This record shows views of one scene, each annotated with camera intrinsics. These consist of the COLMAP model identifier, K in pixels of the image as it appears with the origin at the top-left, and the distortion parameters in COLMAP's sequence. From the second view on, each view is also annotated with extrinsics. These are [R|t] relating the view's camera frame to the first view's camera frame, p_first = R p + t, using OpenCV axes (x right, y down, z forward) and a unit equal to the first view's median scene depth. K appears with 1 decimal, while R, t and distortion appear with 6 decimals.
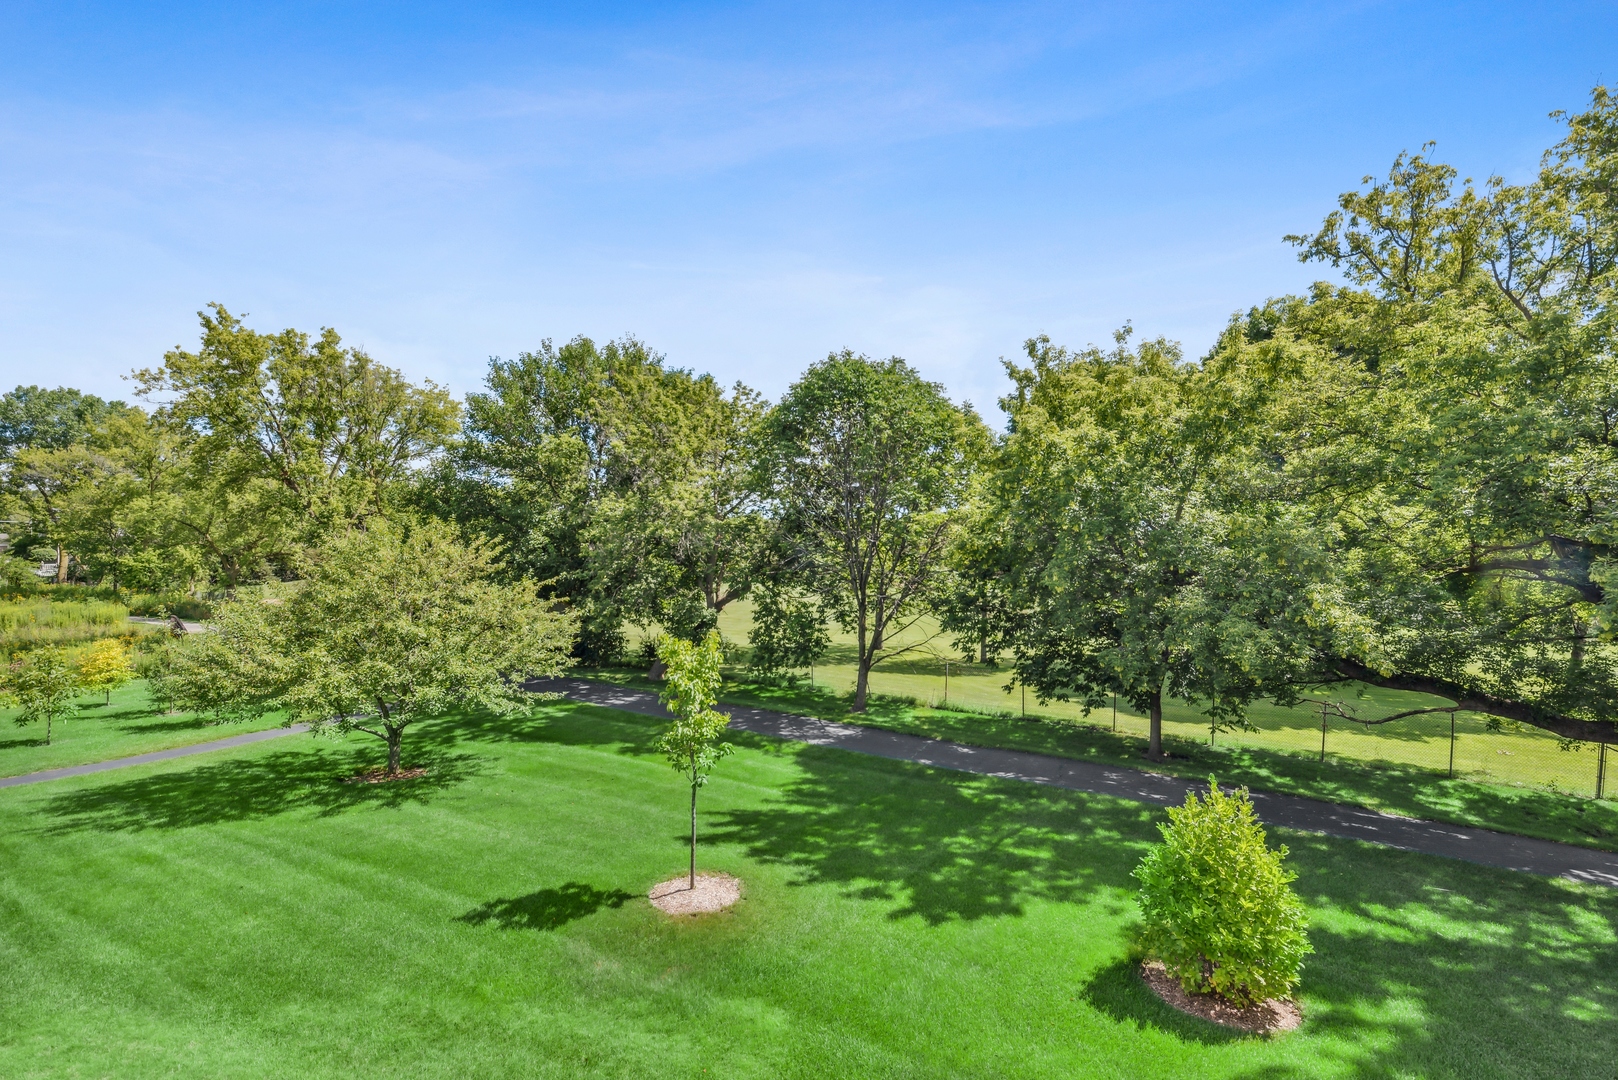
lens RADIAL K [[683.2, 0, 804.0], [0, 683.2, 544.8], [0, 0, 1]] dist [0.000663, -0.001148]
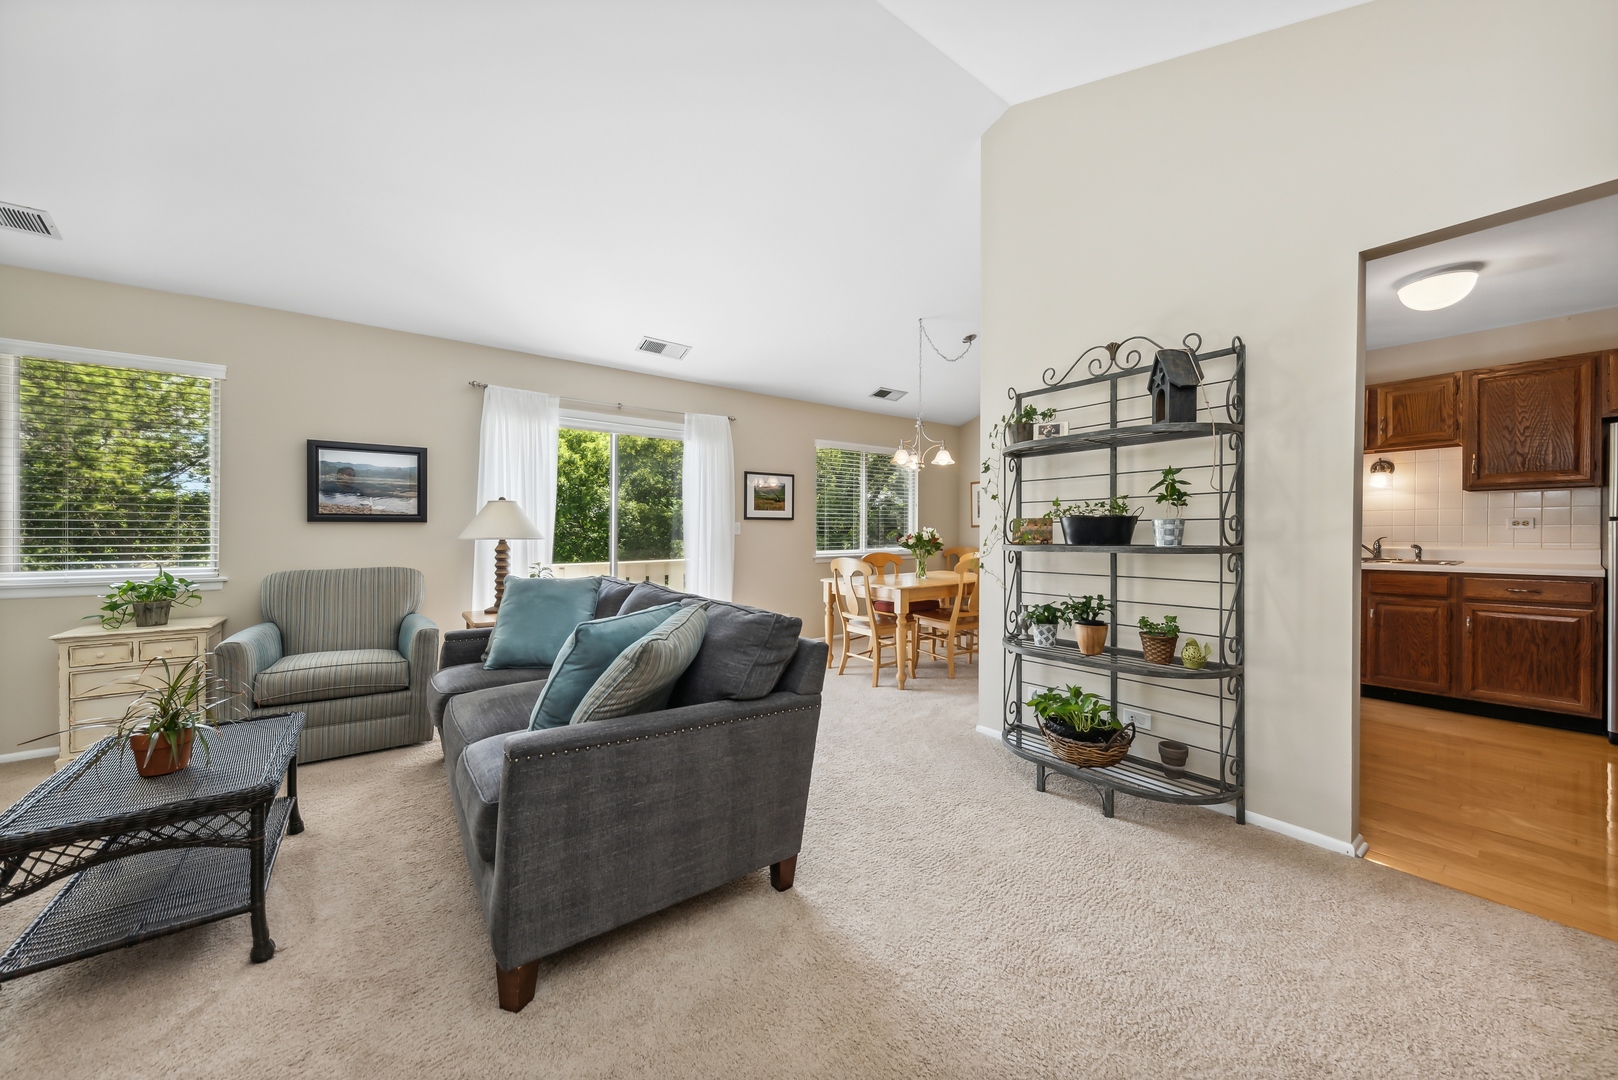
lens RADIAL K [[583.8, 0, 827.3], [0, 583.8, 531.7], [0, 0, 1]] dist [0.007368, -0.001537]
pose [[0.671219, -0.009584, 0.741197, -0.098844], [0.002090, 0.999937, 0.011037, 0.006504], [-0.741256, -0.005859, 0.671197, -0.207891]]
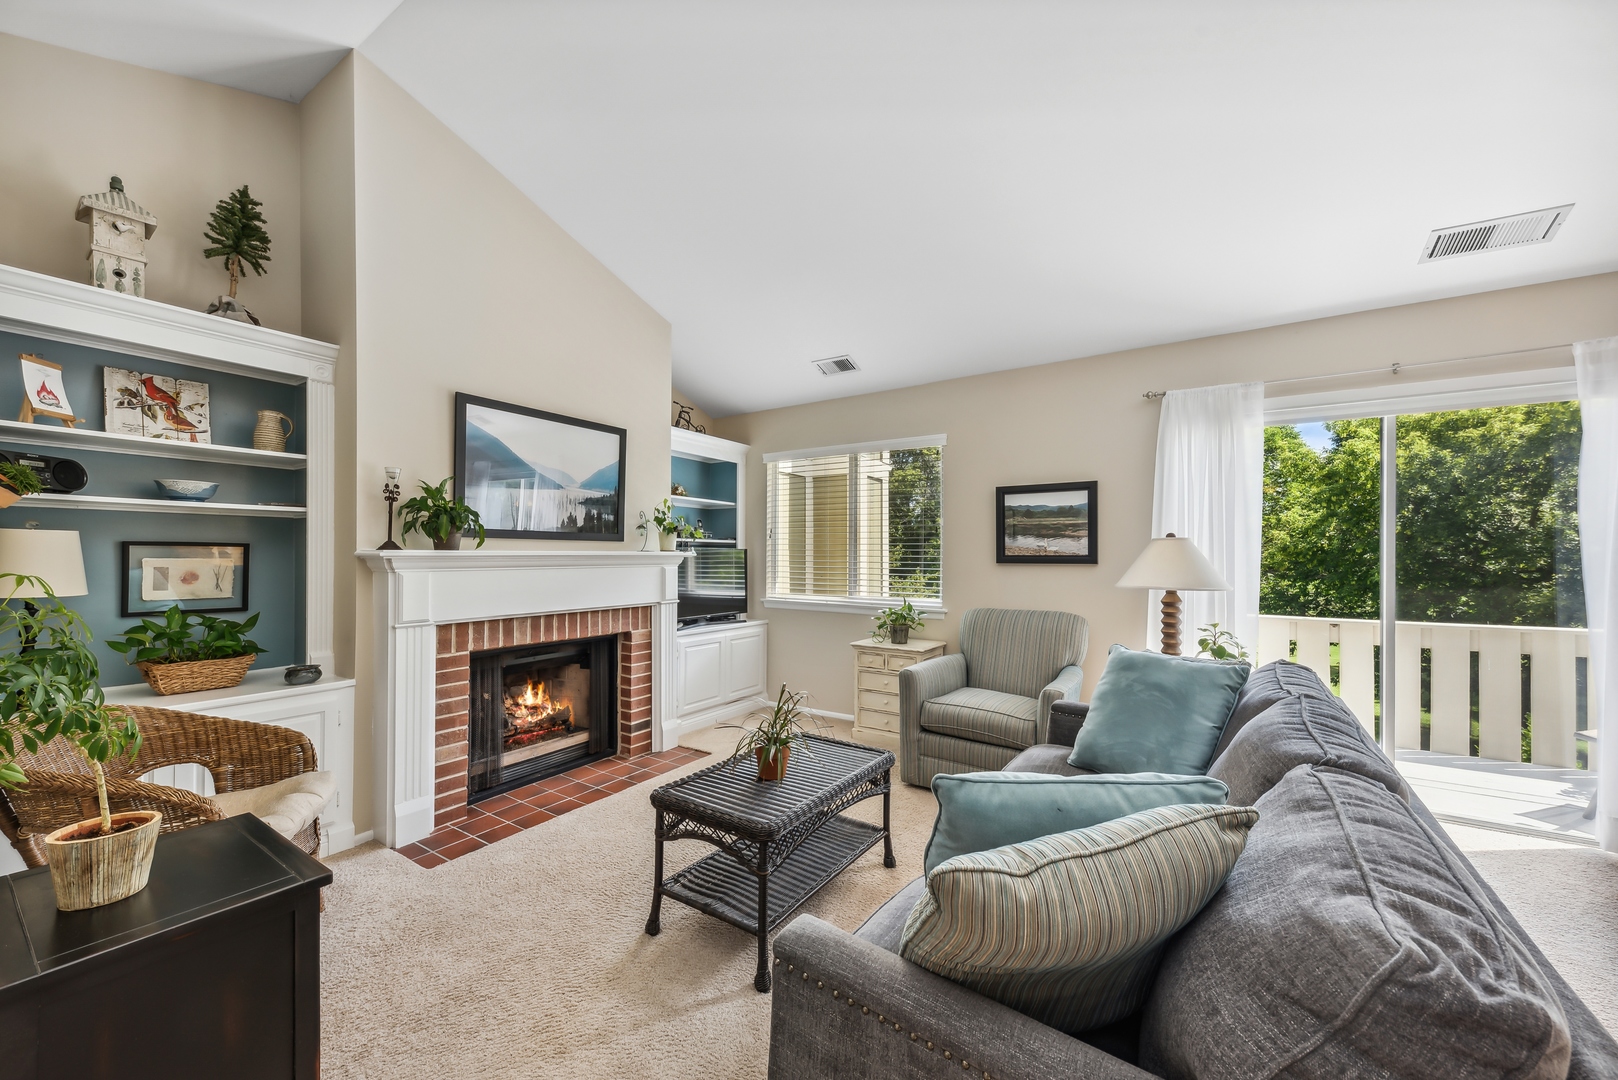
lens RADIAL K [[608.3, 0, 808.2], [0, 608.3, 548.4], [0, 0, 1]] dist [0.003008, -0.000210]
pose [[0.913845, -0.009674, -0.405949, -0.058051], [0.007152, 0.999945, -0.007729, 0.002332], [0.406001, 0.004160, 0.913863, -0.183035]]
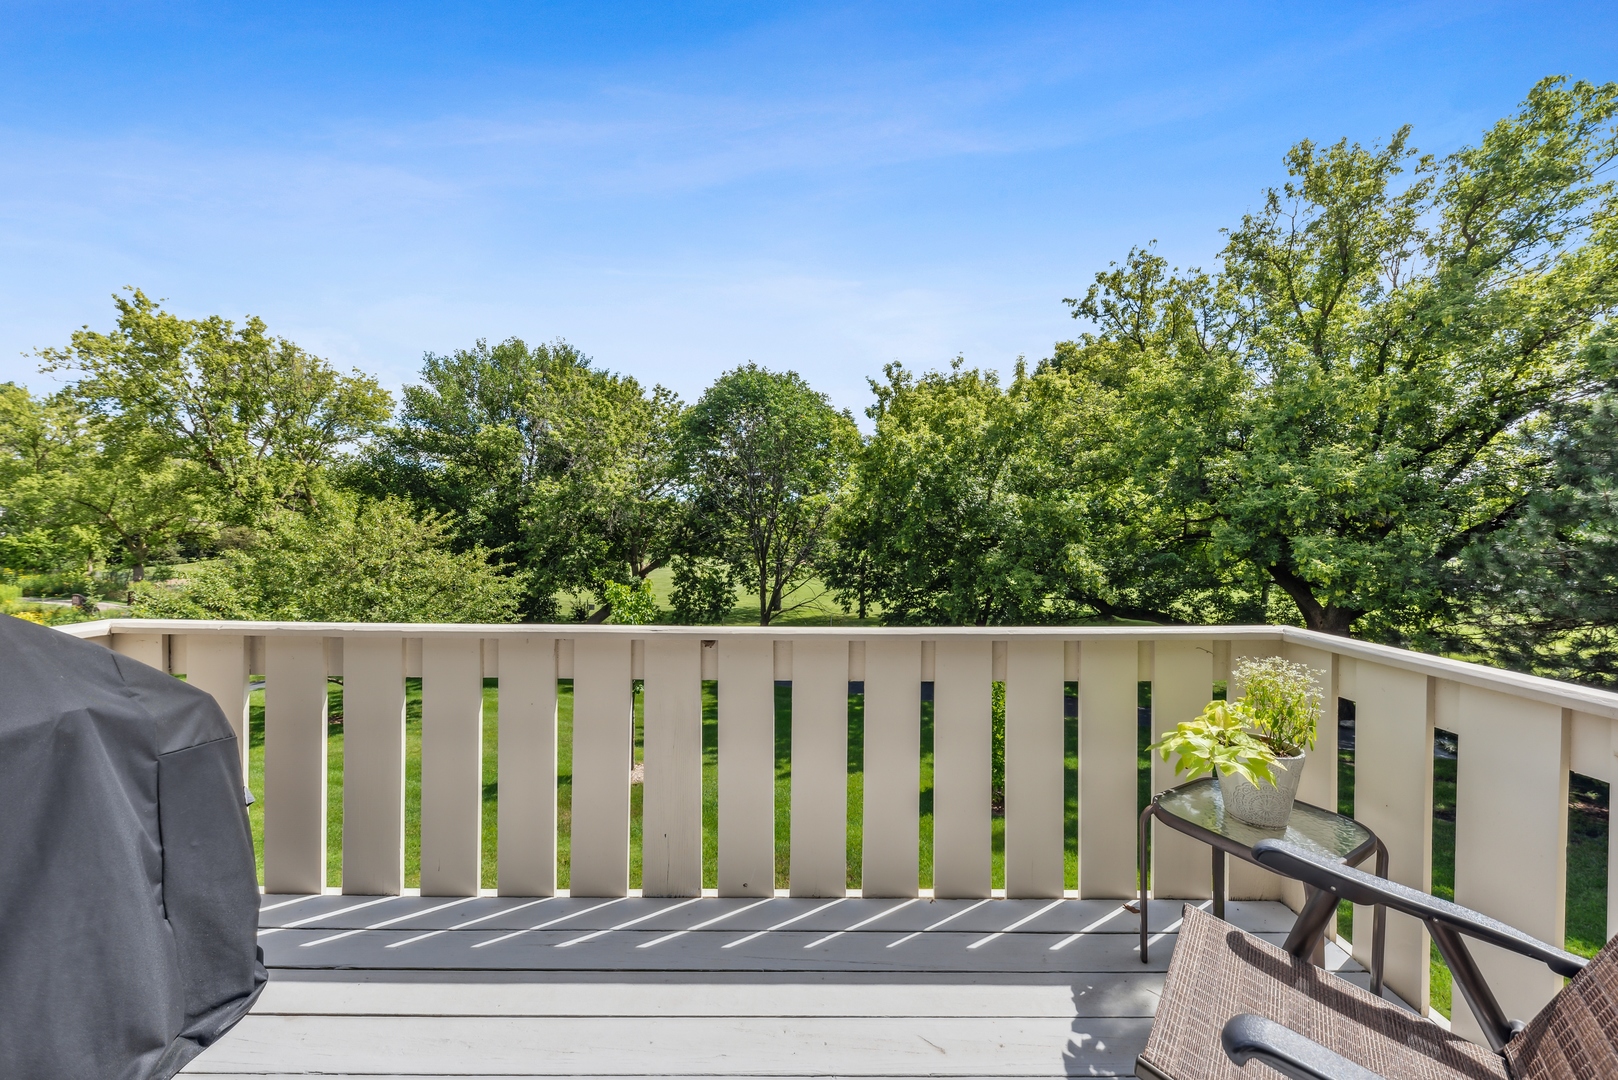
lens RADIAL K [[583.8, 0, 812.4], [0, 583.8, 531.0], [0, 0, 1]] dist [0.007368, -0.001537]
pose [[0.986556, -0.001201, 0.163417, 0.000080], [-0.000134, 0.999967, 0.008159, 0.008227], [-0.163421, -0.008071, 0.986523, -0.057917]]
